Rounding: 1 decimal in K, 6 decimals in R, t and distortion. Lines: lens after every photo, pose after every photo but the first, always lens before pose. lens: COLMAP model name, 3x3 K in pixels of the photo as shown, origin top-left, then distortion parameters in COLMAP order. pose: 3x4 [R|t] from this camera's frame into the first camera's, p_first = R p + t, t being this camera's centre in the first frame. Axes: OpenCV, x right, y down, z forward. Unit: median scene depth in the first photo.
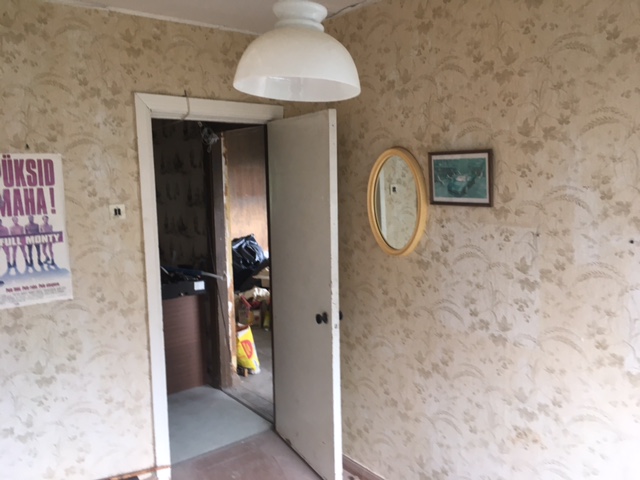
lens RADIAL K [[538.9, 0, 321.2], [0, 538.9, 237.5], [0, 0, 1]] dist [0.051687, -0.109402]
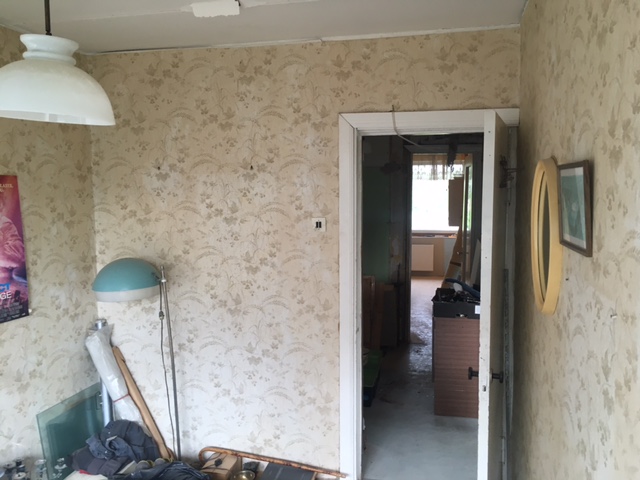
lens RADIAL K [[538.9, 0, 319.2], [0, 538.9, 238.3], [0, 0, 1]] dist [0.051687, -0.109402]
pose [[0.635687, 0.083098, -0.767461, 0.463760], [-0.093788, 0.995138, 0.030065, -0.053222], [0.766228, 0.052867, 0.640390, 0.306305]]
